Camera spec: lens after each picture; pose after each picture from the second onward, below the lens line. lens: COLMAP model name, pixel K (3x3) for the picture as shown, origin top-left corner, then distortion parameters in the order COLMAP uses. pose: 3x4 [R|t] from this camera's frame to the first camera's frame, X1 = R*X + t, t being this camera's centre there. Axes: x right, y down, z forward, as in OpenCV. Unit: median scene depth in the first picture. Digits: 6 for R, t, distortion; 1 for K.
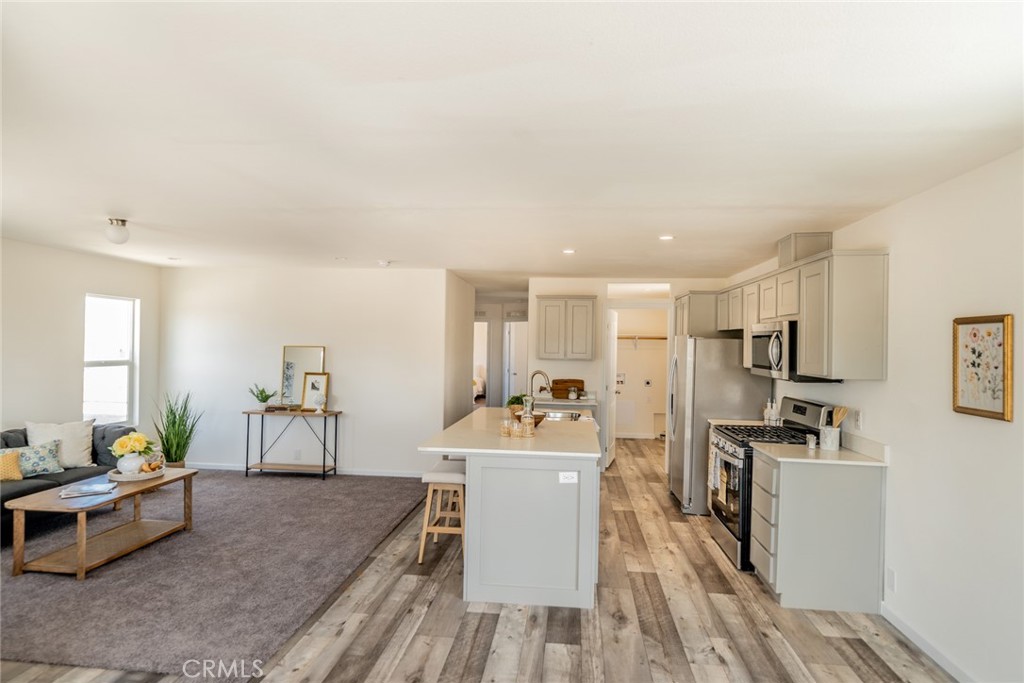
lens RADIAL K [[591.6, 0, 511.2], [0, 591.6, 341.8], [0, 0, 1]] dist [0.002603, 0.002092]
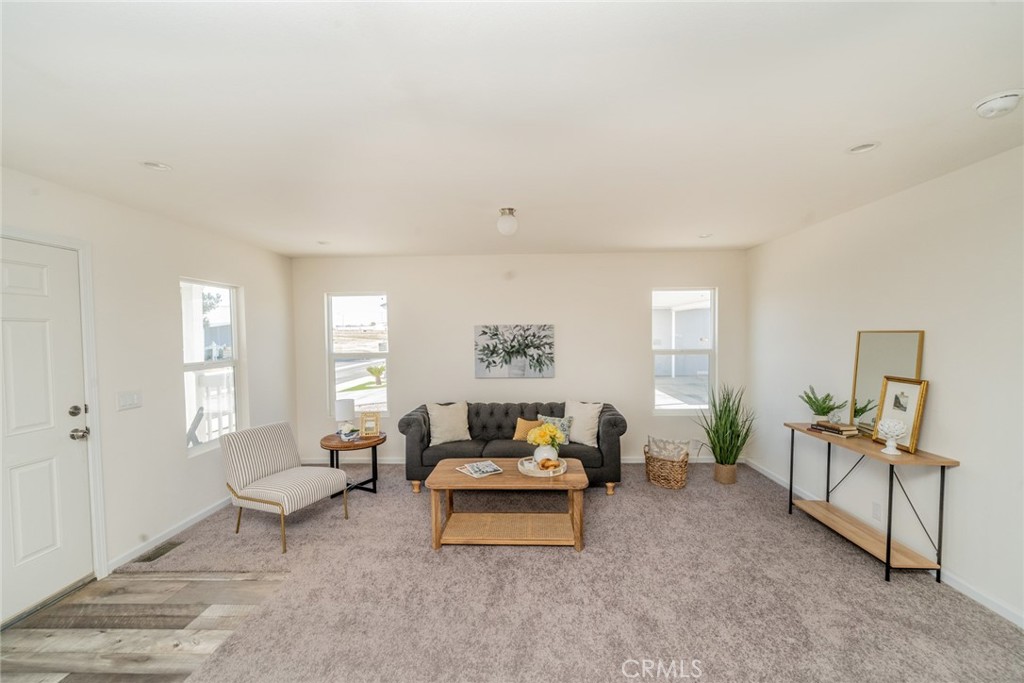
lens RADIAL K [[409.8, 0, 510.7], [0, 409.8, 348.2], [0, 0, 1]] dist [-0.003648, 0.000995]
pose [[0.078319, 0.016766, -0.996787, 0.027524], [0.019502, 0.999641, 0.018347, 0.013462], [0.996738, -0.020876, 0.077964, 0.824507]]
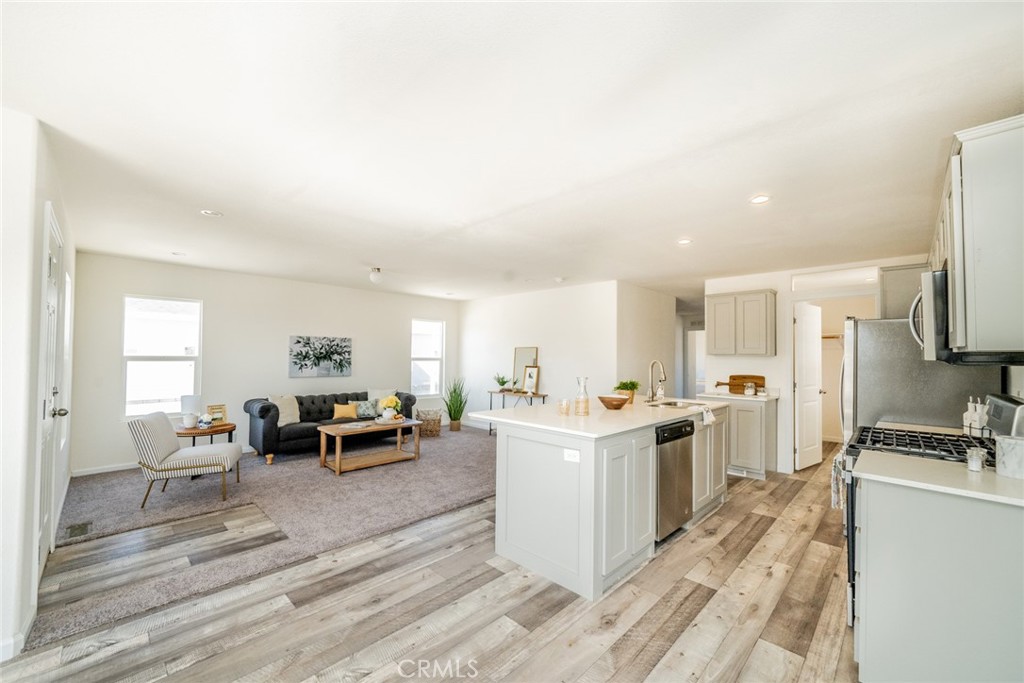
lens RADIAL K [[409.8, 0, 501.3], [0, 409.8, 347.2], [0, 0, 1]] dist [-0.003648, 0.000995]
pose [[0.774003, -0.022430, -0.632784, 0.308294], [0.005206, 0.999564, -0.029063, 0.048518], [0.633160, 0.019200, 0.773783, 0.281186]]
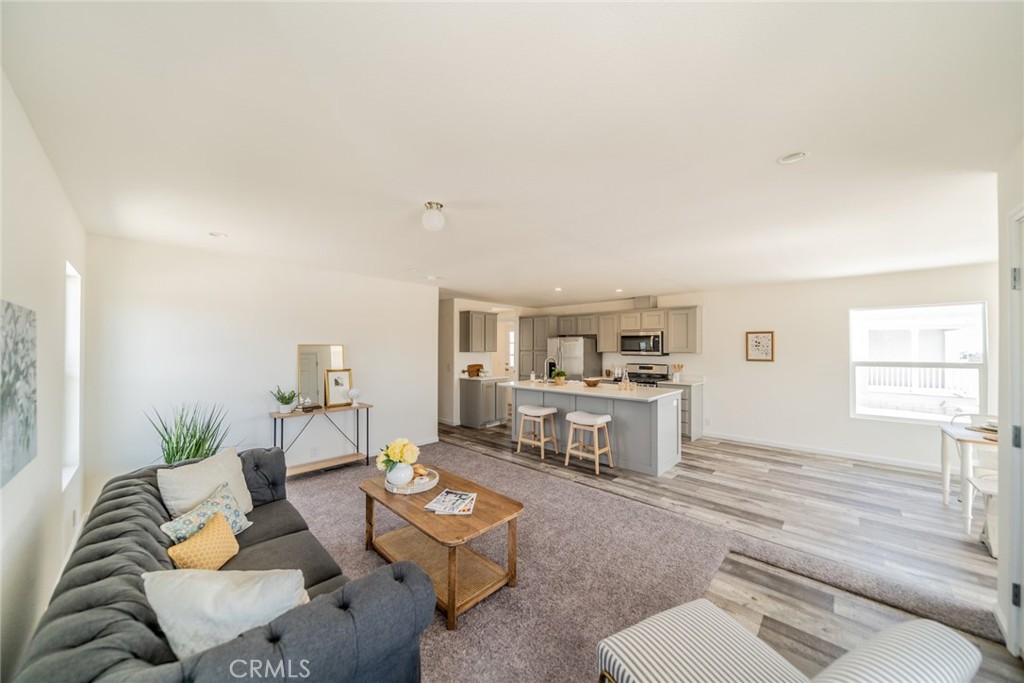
lens RADIAL K [[362.5, 0, 511.8], [0, 362.5, 343.5], [0, 0, 1]] dist [-0.001736, 0.000113]
pose [[0.588726, -0.005164, 0.808316, -0.912117], [0.004375, 0.999985, 0.003203, 0.006426], [-0.808321, 0.001651, 0.588740, 0.497187]]
